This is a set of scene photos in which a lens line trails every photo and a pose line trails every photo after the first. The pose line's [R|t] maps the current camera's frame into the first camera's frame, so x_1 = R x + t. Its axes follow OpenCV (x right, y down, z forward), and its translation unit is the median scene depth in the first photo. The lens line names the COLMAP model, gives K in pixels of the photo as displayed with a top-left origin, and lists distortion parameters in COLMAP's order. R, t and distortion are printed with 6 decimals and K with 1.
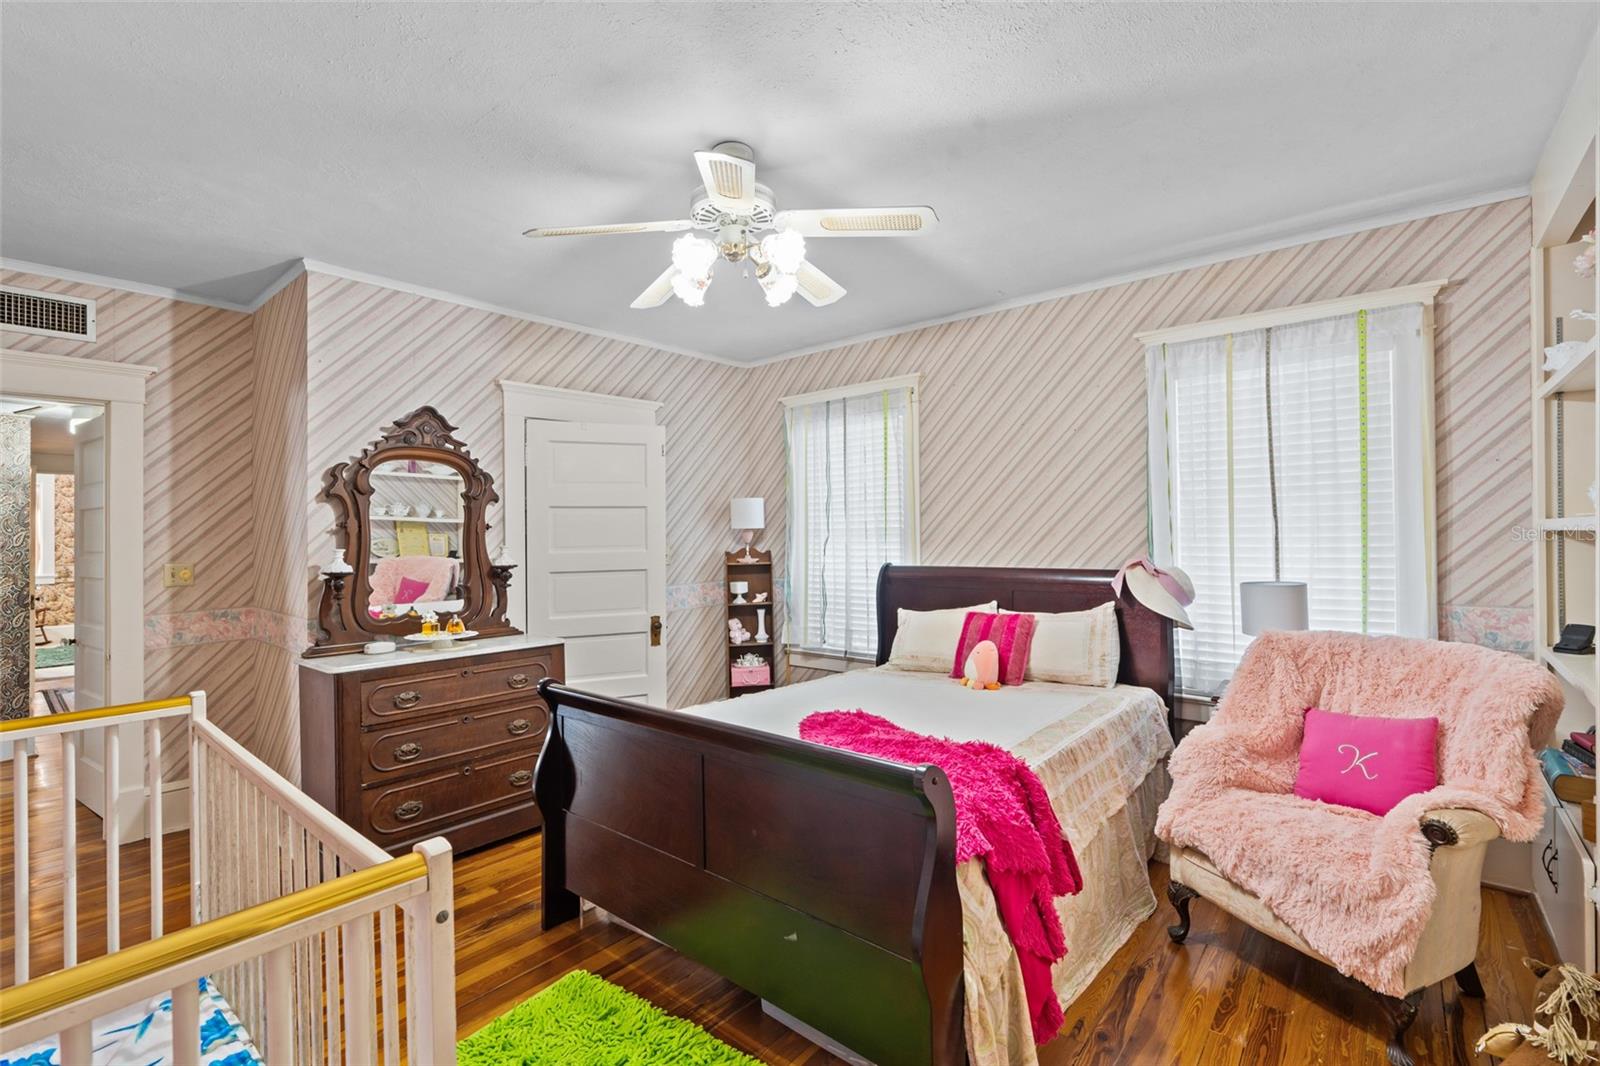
lens RADIAL K [[719.9, 0, 791.5], [0, 719.9, 532.6], [0, 0, 1]] dist [-0.002033, 0.000237]
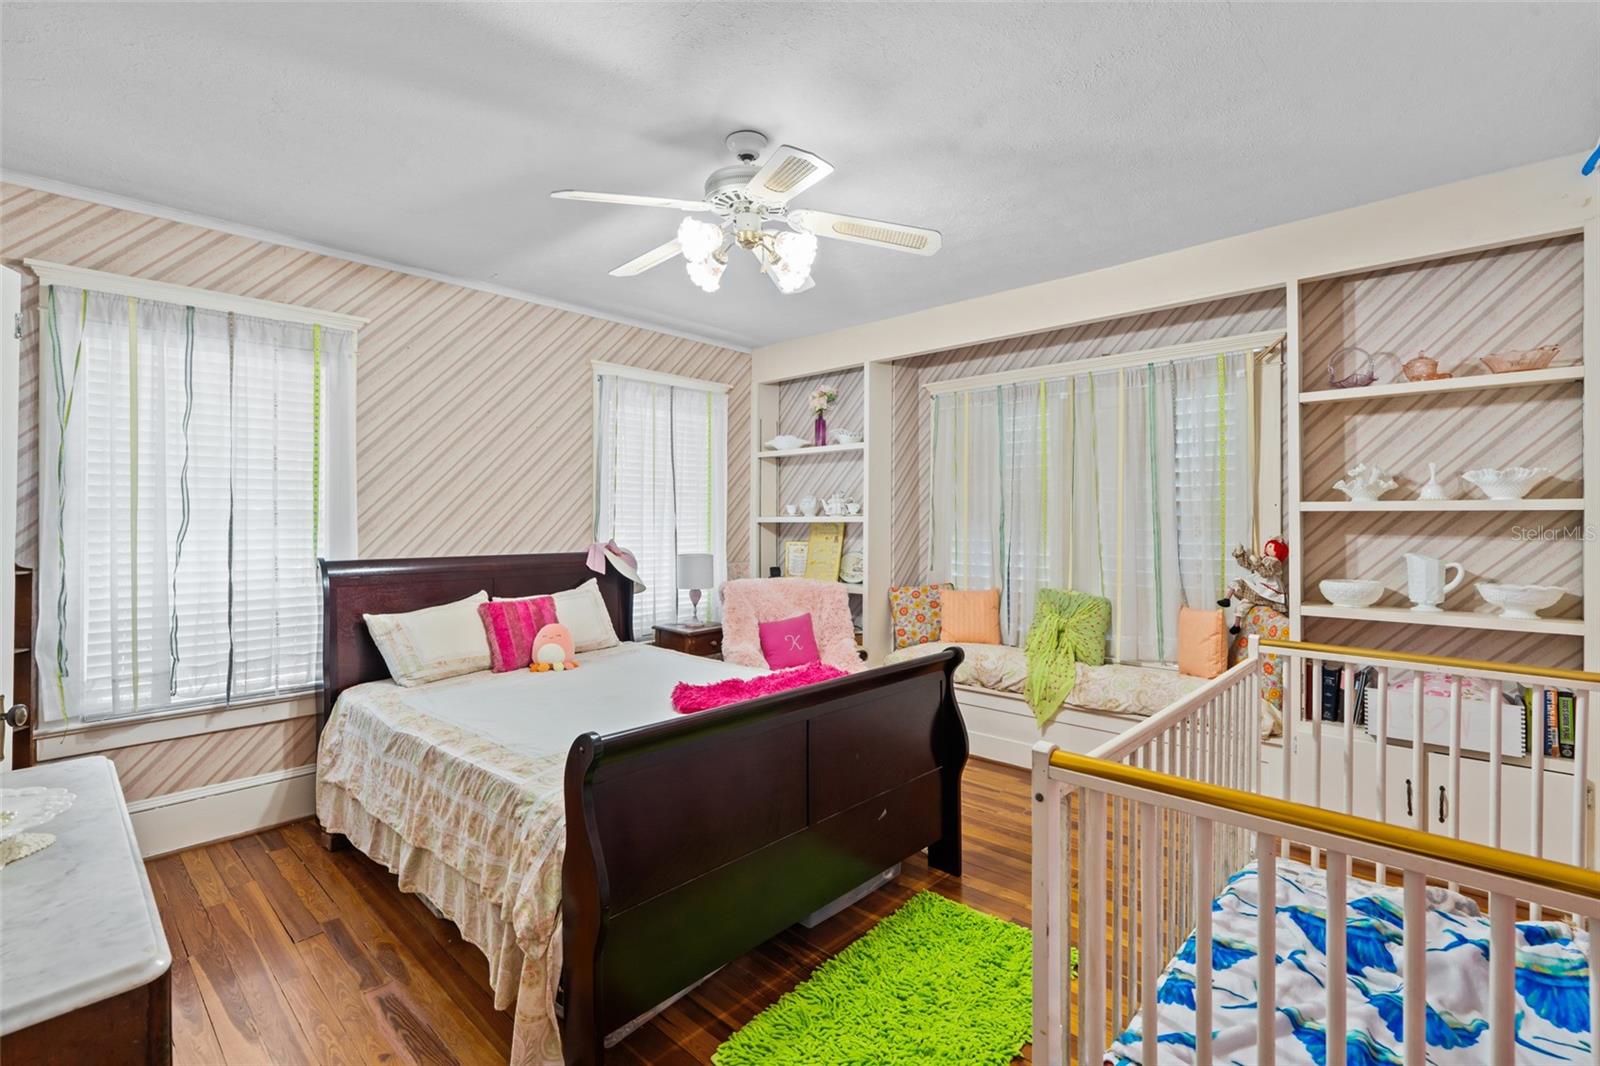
lens RADIAL K [[719.9, 0, 791.5], [0, 719.9, 532.6], [0, 0, 1]] dist [-0.002033, 0.000237]
pose [[0.050241, -0.000730, 0.998737, -0.662276], [0.000403, 1.000000, 0.000711, 0.016921], [-0.998737, 0.000367, 0.050242, 0.539285]]
